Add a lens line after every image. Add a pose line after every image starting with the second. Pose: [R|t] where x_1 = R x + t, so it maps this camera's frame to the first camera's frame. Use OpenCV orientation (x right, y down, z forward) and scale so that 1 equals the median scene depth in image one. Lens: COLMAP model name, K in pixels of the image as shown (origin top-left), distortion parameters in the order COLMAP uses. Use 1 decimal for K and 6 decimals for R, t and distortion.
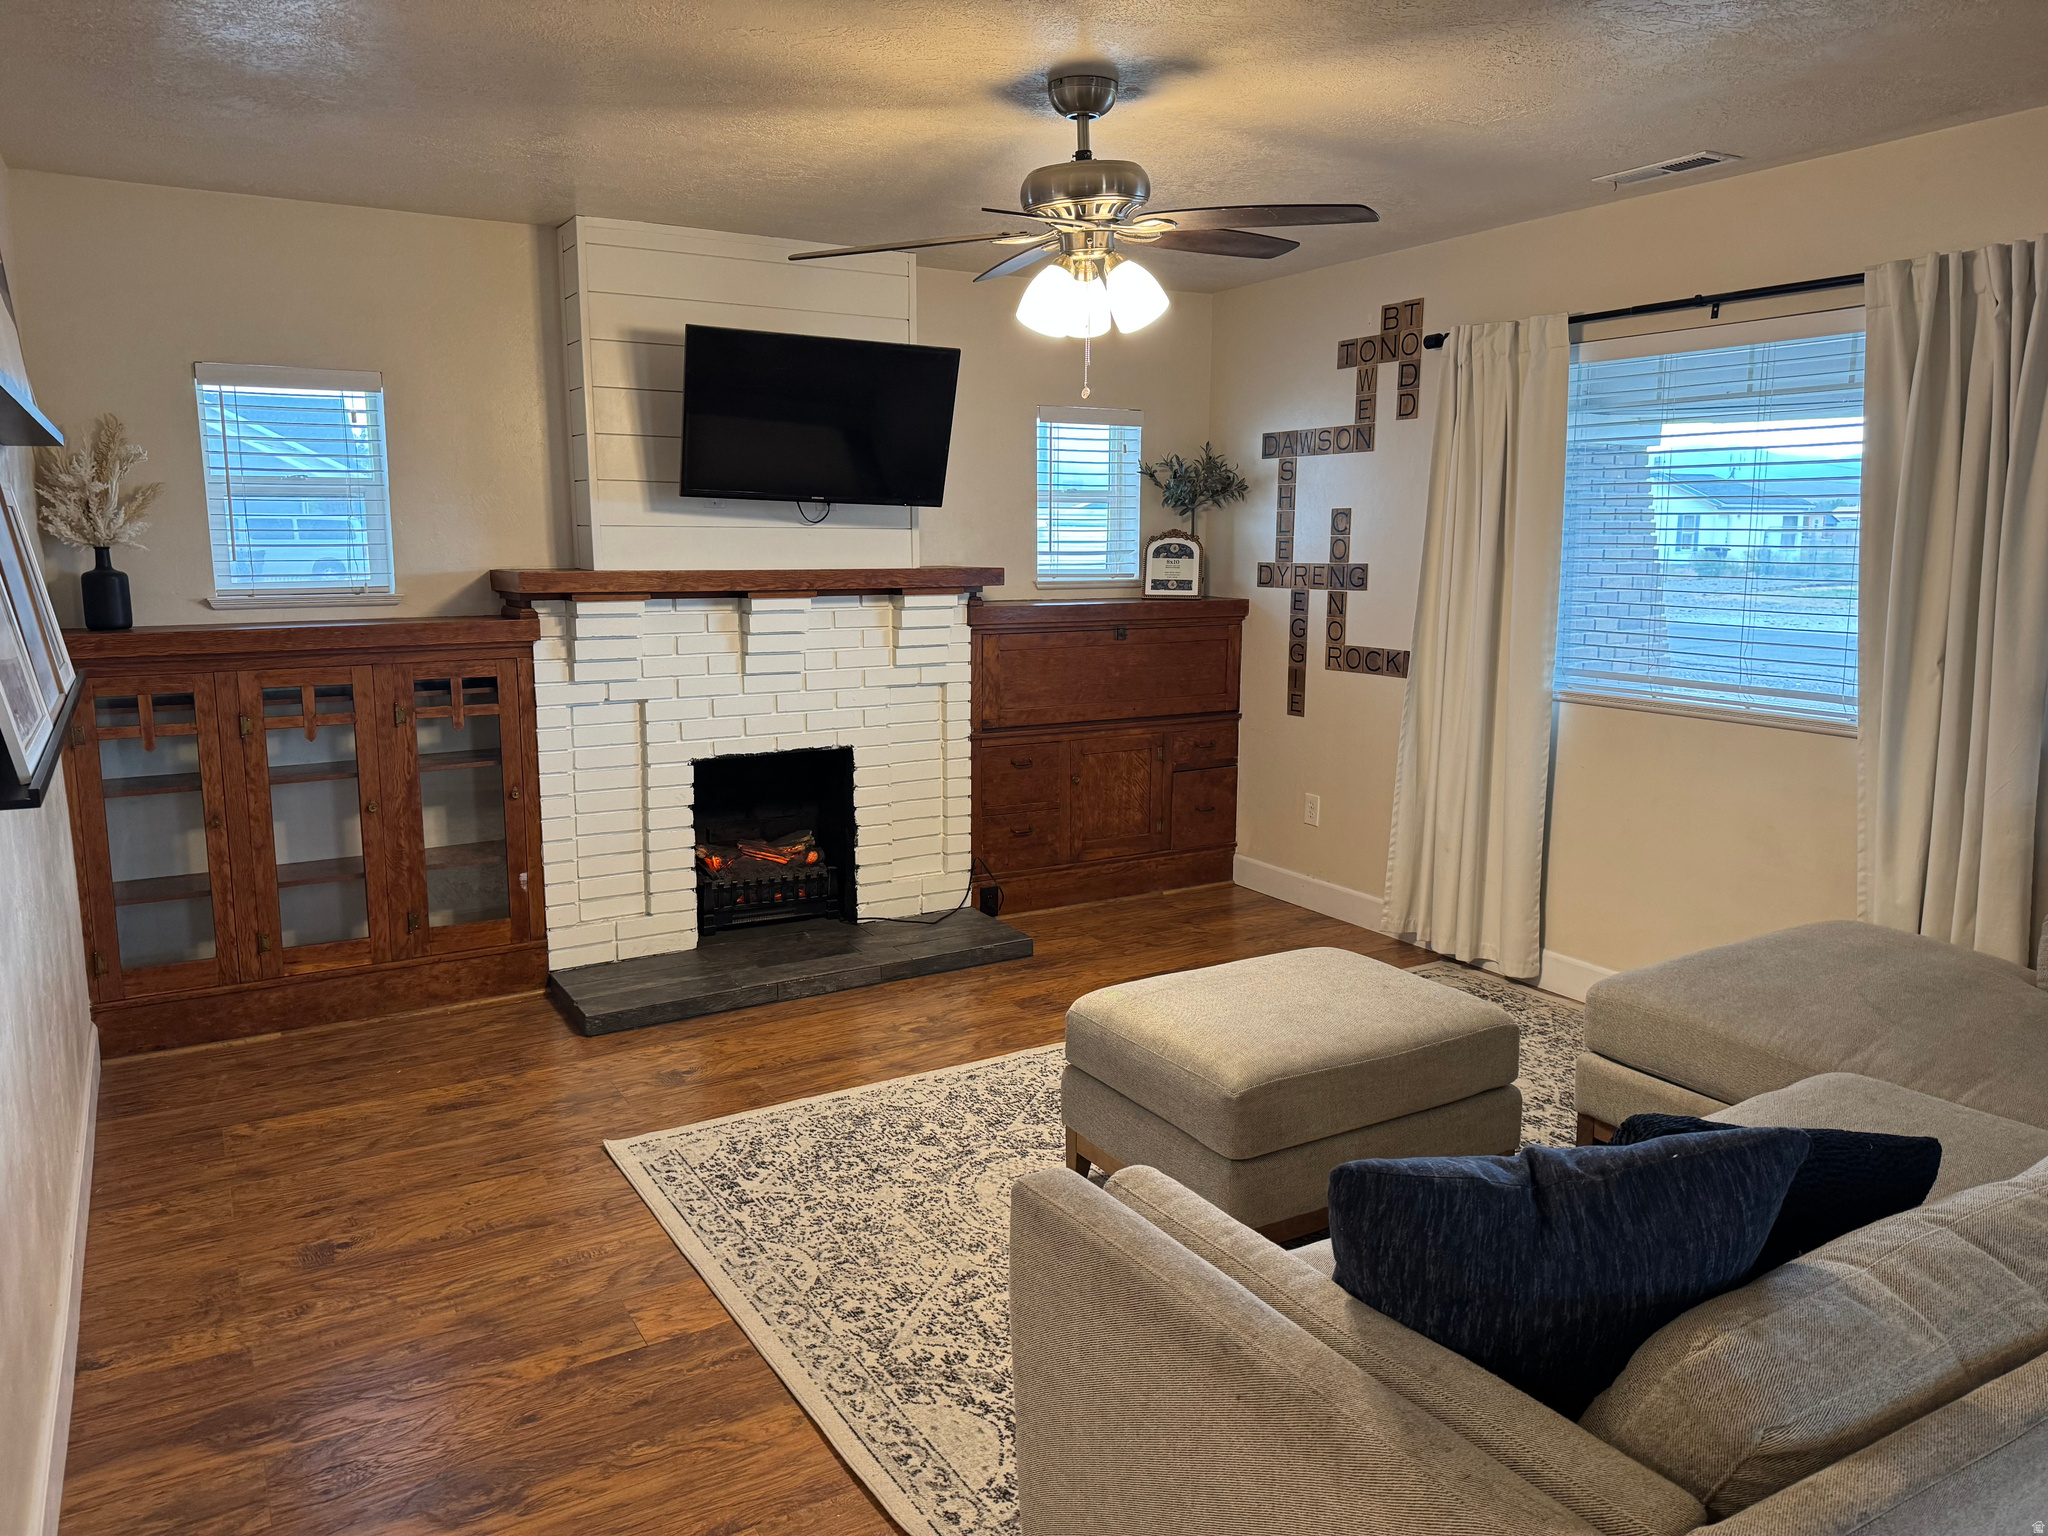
lens RADIAL K [[1448.4, 0, 1024.0], [0, 1448.4, 768.0], [0, 0, 1]] dist [0.106054, -0.104147]
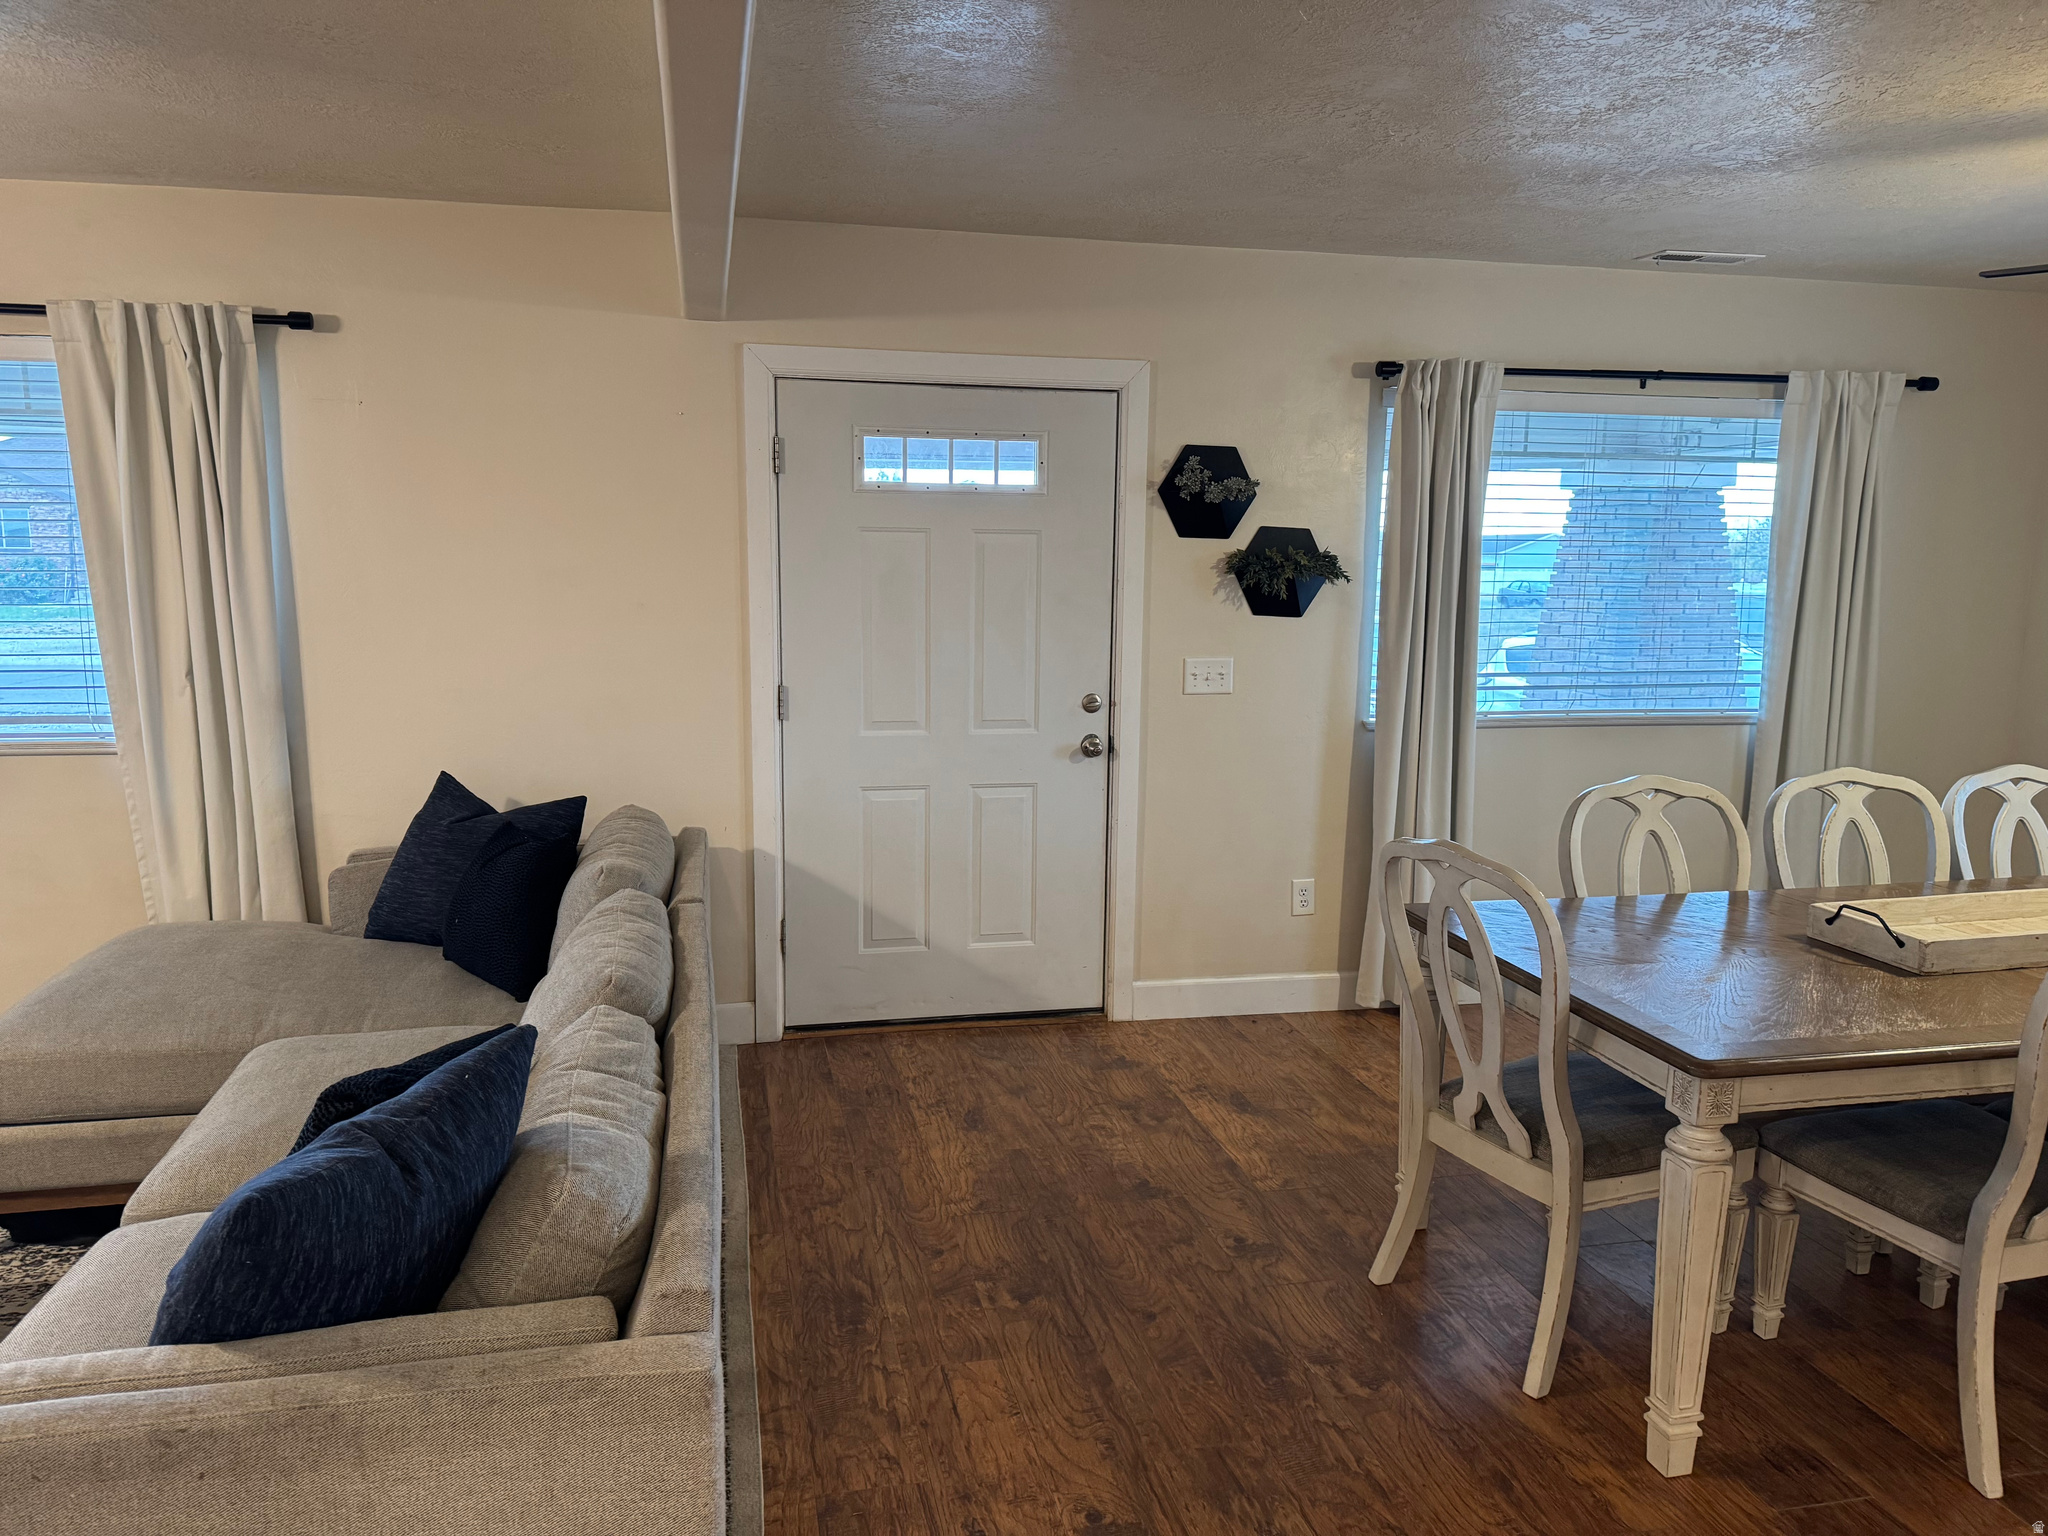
lens RADIAL K [[1448.4, 0, 1024.0], [0, 1448.4, 768.0], [0, 0, 1]] dist [0.106054, -0.104147]
pose [[0.314438, -0.129410, 0.940416, -0.253271], [0.140041, 0.986149, 0.088879, -0.015847], [-0.938892, 0.103750, 0.328205, 0.067411]]
